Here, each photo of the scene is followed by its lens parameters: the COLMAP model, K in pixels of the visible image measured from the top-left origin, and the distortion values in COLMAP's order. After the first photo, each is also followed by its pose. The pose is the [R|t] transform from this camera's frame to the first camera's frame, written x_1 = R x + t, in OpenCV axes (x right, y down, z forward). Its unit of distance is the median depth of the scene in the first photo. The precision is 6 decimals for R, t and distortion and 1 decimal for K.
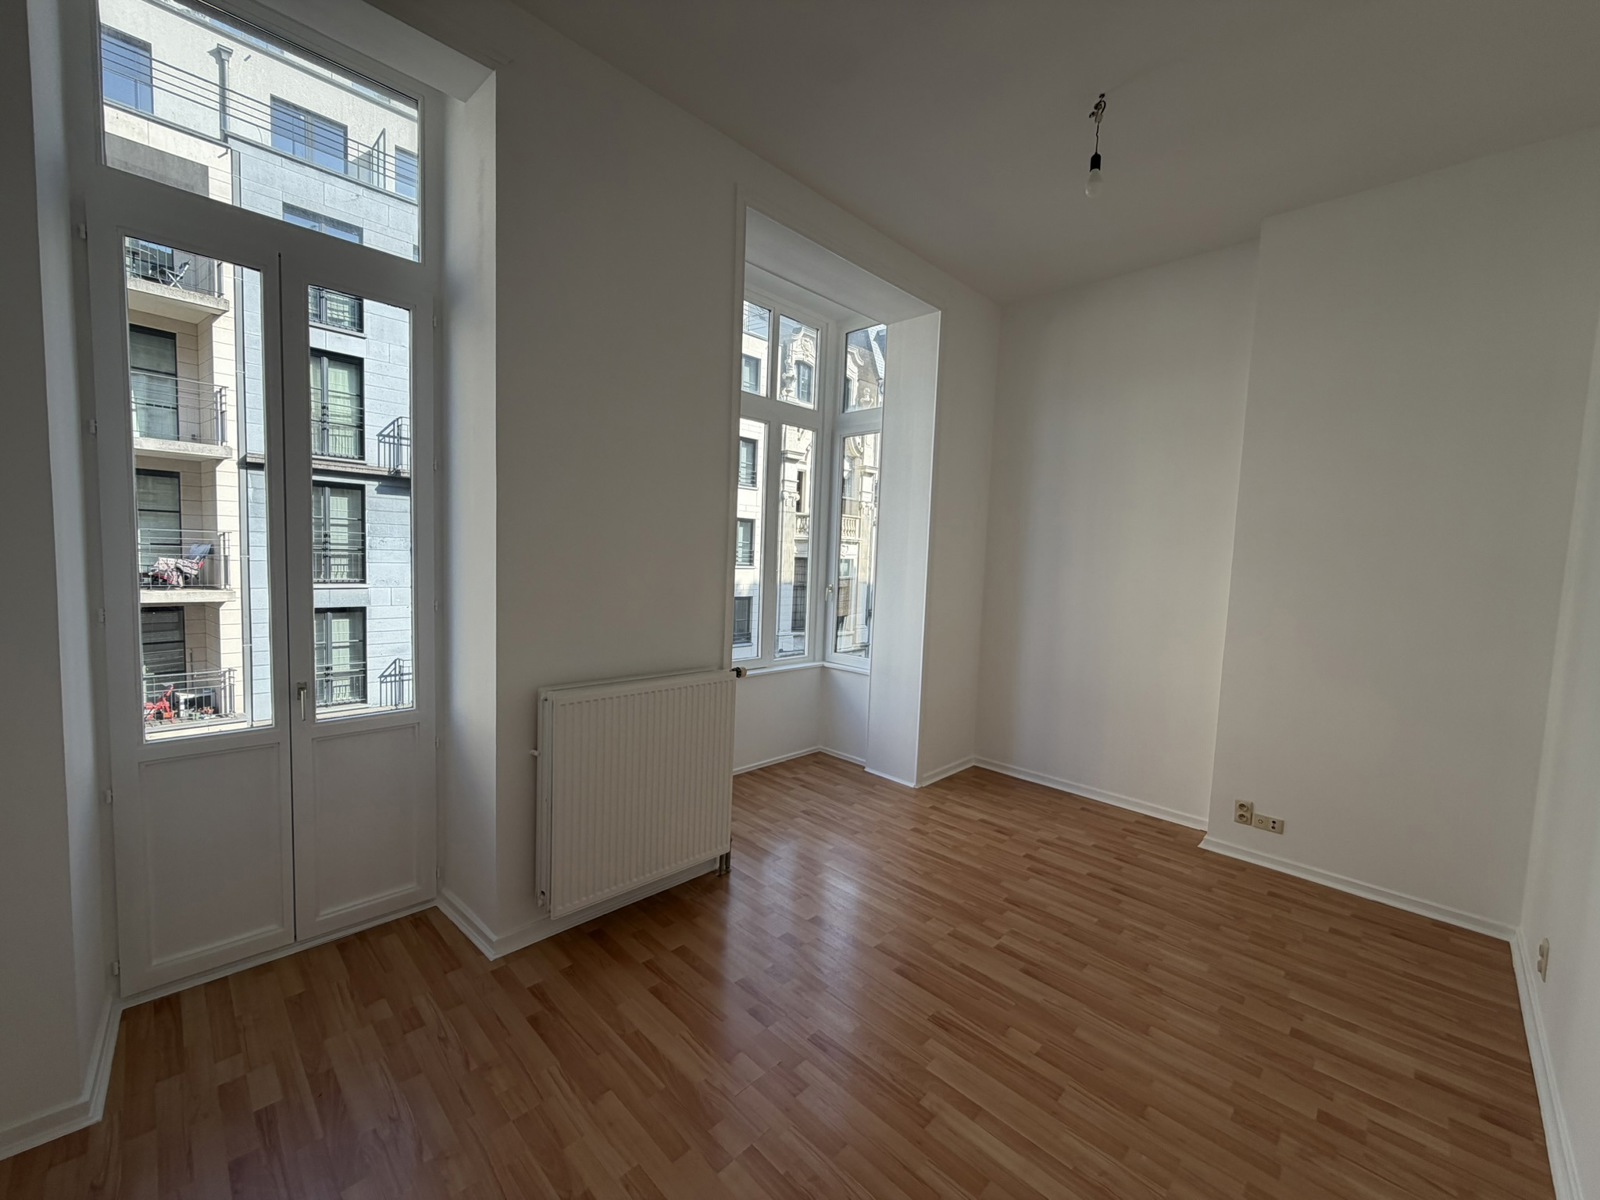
lens RADIAL K [[642.2, 0, 797.7], [0, 642.2, 599.9], [0, 0, 1]] dist [-0.000403, -0.000157]
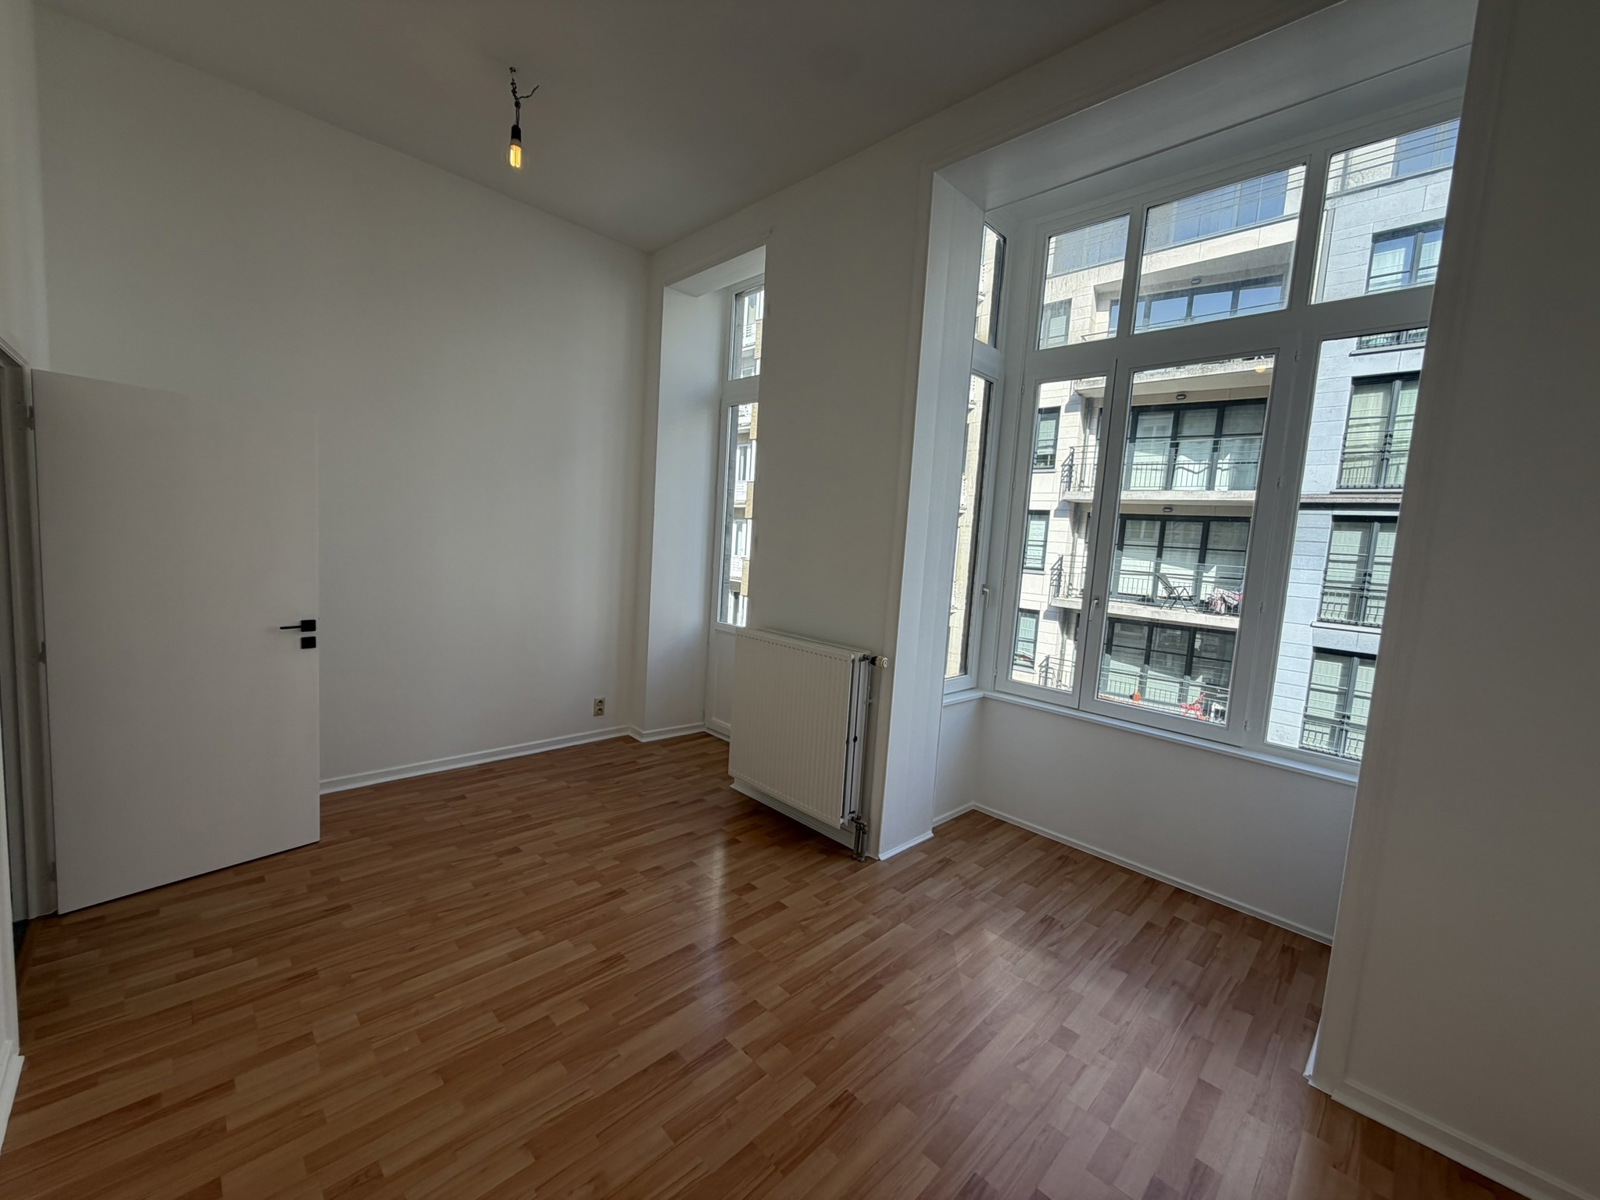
lens RADIAL K [[642.2, 0, 797.5], [0, 642.2, 600.3], [0, 0, 1]] dist [-0.000403, -0.000157]
pose [[-0.011037, 0.058061, -0.998252, 0.724210], [-0.138843, 0.988553, 0.059032, -0.016720], [0.990253, 0.139252, -0.002850, 0.714708]]
